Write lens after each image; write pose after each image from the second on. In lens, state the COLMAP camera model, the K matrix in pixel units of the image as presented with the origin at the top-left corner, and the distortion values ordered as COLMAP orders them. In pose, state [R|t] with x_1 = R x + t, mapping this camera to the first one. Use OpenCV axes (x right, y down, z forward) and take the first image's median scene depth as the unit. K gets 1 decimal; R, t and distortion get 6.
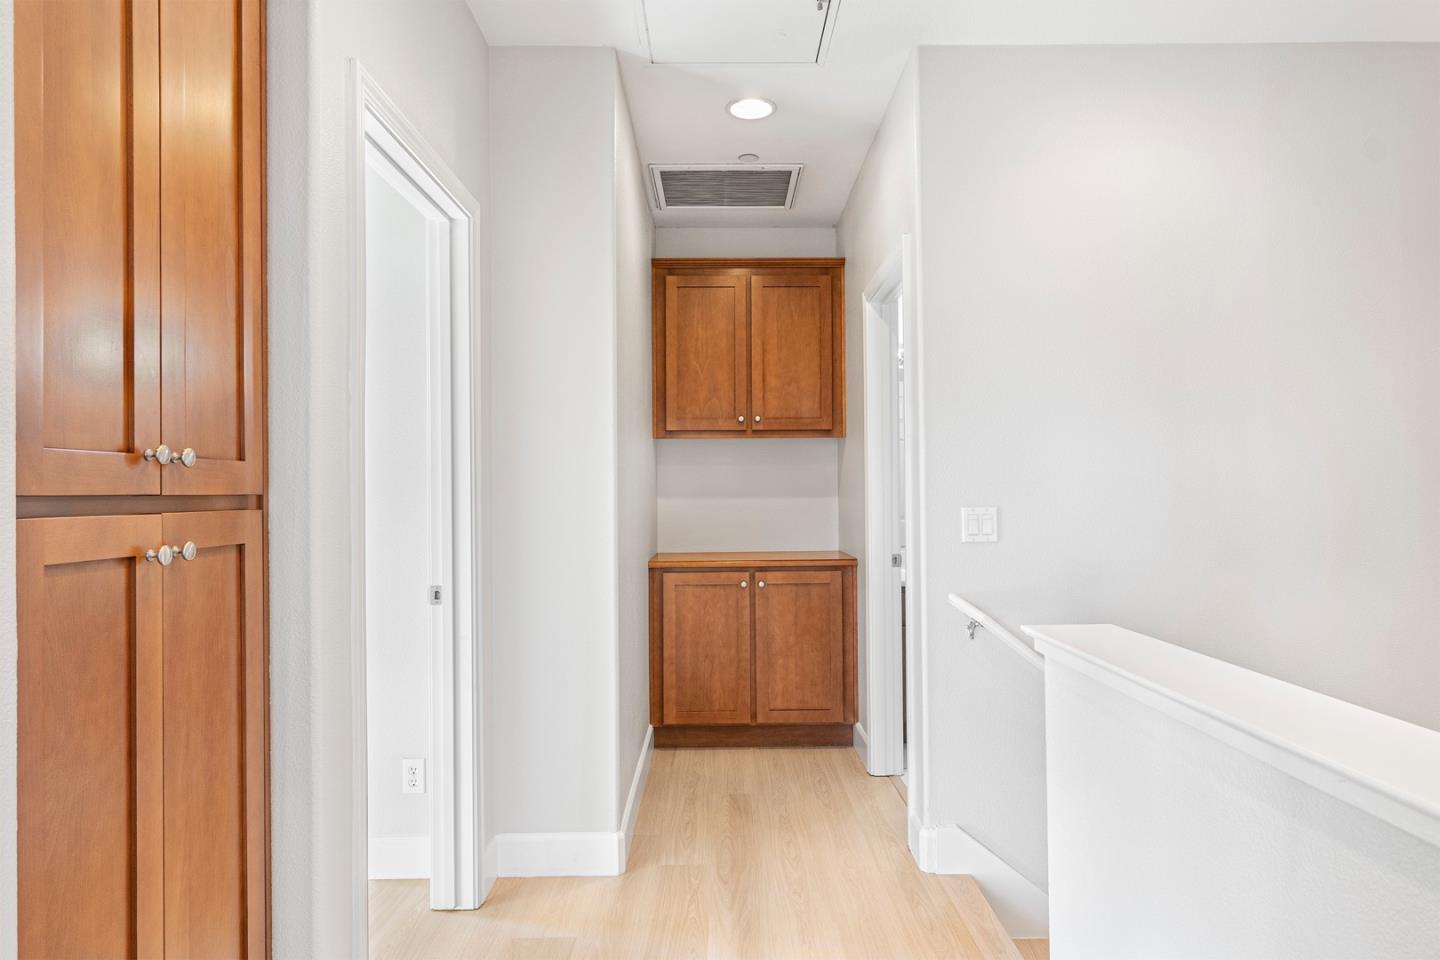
lens RADIAL K [[770.1, 0, 722.0], [0, 770.1, 485.7], [0, 0, 1]] dist [-0.002809, -0.000579]
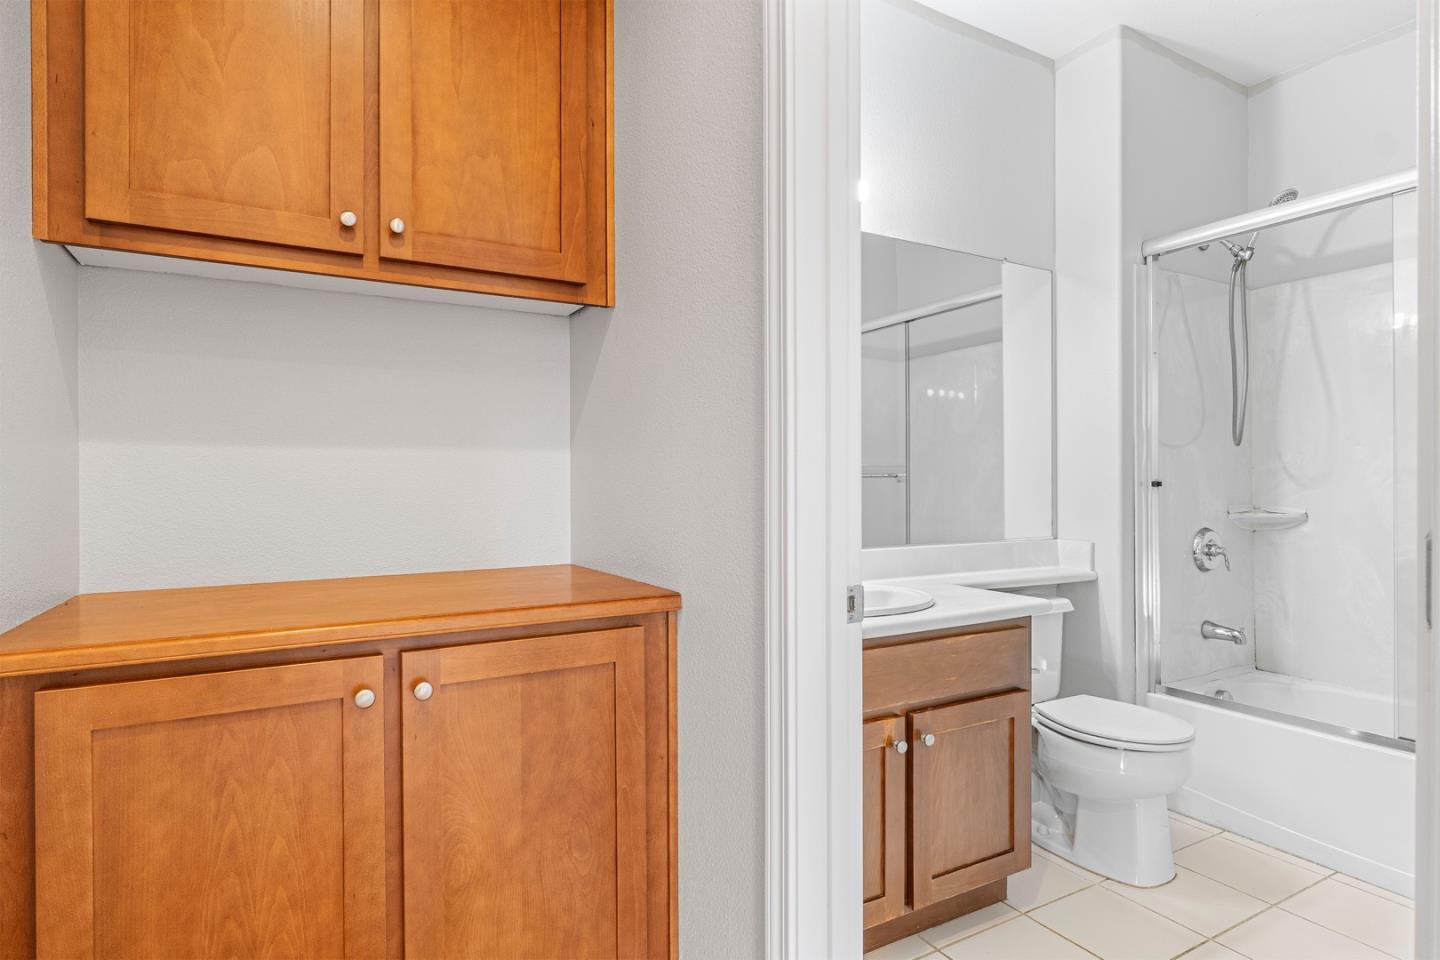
lens RADIAL K [[770.1, 0, 722.0], [0, 770.1, 485.7], [0, 0, 1]] dist [-0.002809, -0.000579]
pose [[0.869140, 0.002598, 0.494559, -0.001016], [-0.009801, 0.999880, 0.011972, 0.035231], [-0.494469, -0.015253, 0.869062, 0.646148]]
